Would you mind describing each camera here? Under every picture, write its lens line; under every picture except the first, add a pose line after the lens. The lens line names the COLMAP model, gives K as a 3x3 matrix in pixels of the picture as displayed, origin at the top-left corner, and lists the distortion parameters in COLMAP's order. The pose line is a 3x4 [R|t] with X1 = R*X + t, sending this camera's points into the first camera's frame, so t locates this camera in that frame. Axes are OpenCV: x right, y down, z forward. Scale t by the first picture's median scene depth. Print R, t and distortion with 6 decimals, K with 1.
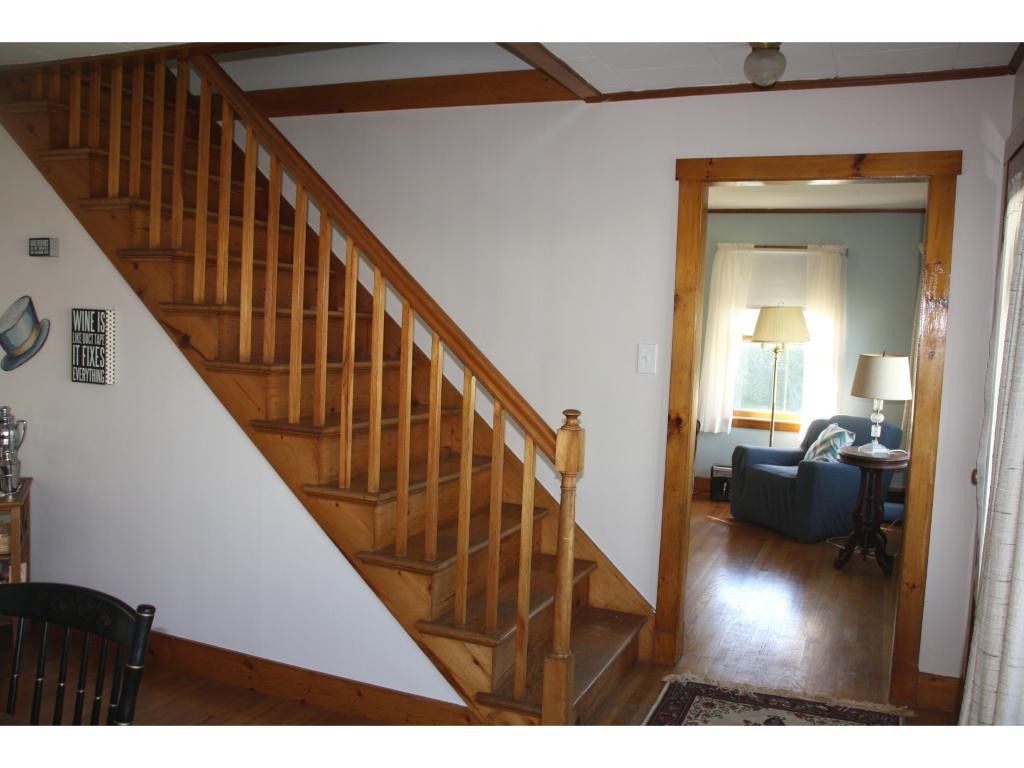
lens RADIAL K [[874.6, 0, 517.3], [0, 874.6, 387.5], [0, 0, 1]] dist [-0.125144, 0.100811]
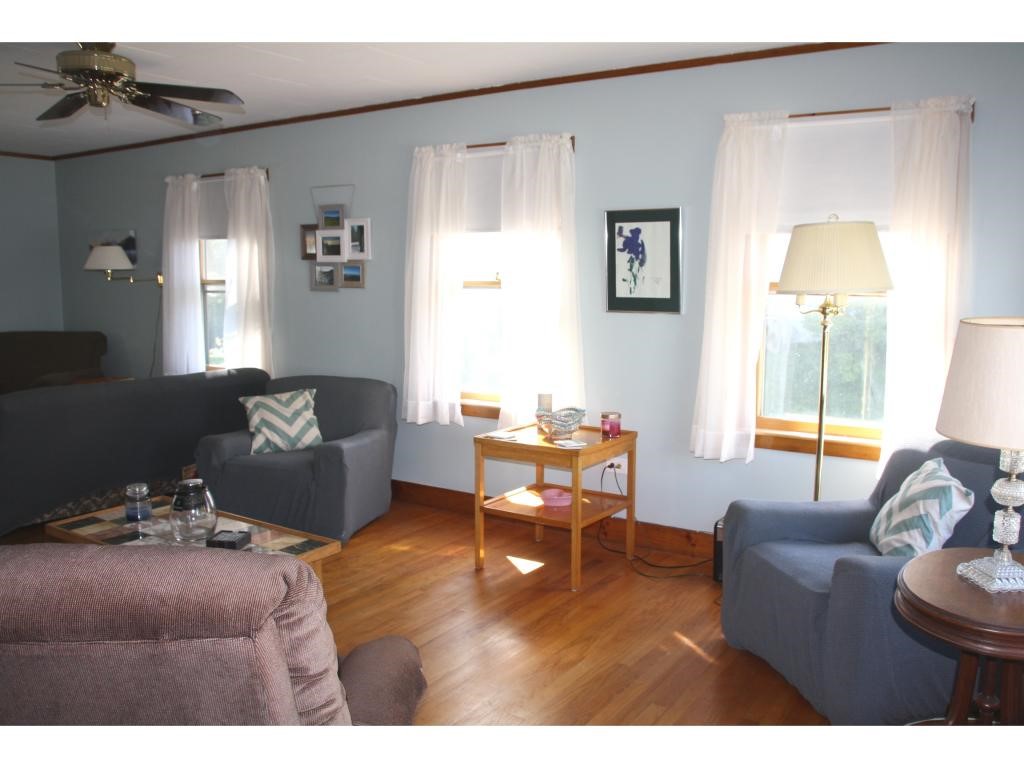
lens RADIAL K [[874.6, 0, 502.5], [0, 874.6, 380.3], [0, 0, 1]] dist [-0.125144, 0.100811]
pose [[0.980181, -0.012631, -0.197701, 0.212974], [0.022142, 0.998697, 0.045970, -0.028656], [0.196863, -0.049436, 0.979184, 0.459902]]
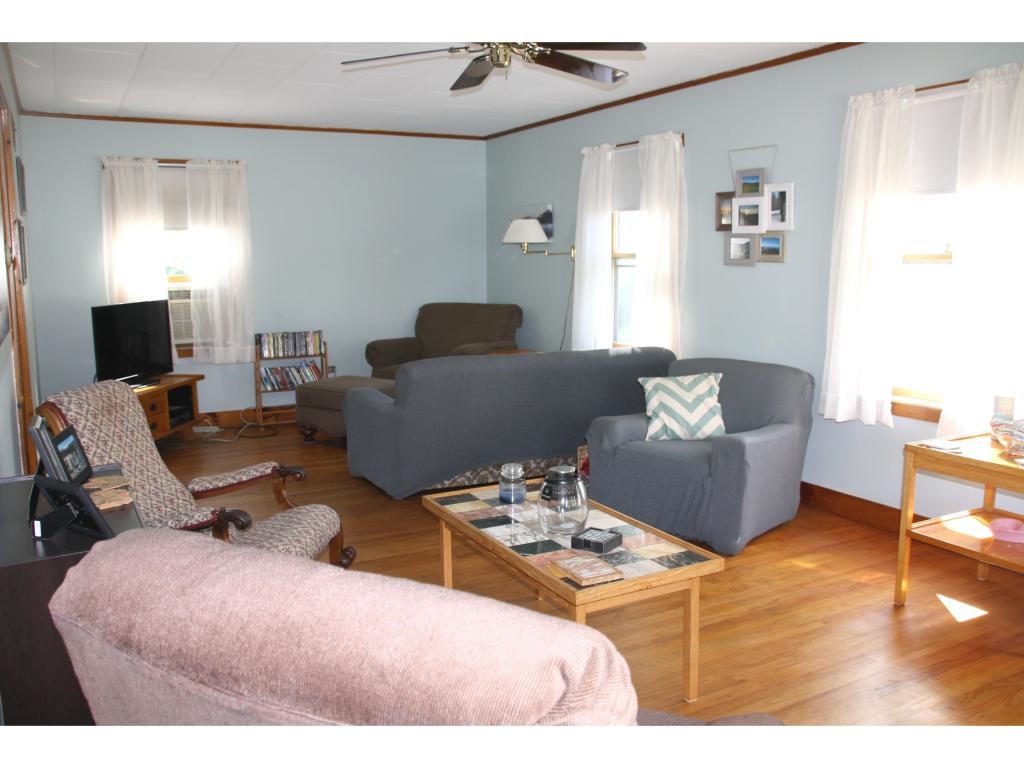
lens RADIAL K [[874.6, 0, 508.5], [0, 874.6, 381.6], [0, 0, 1]] dist [-0.125144, 0.100811]
pose [[0.782564, 0.049058, -0.620635, 0.197828], [-0.011414, 0.997854, 0.064483, -0.025851], [0.622466, -0.043378, 0.781444, 0.523968]]
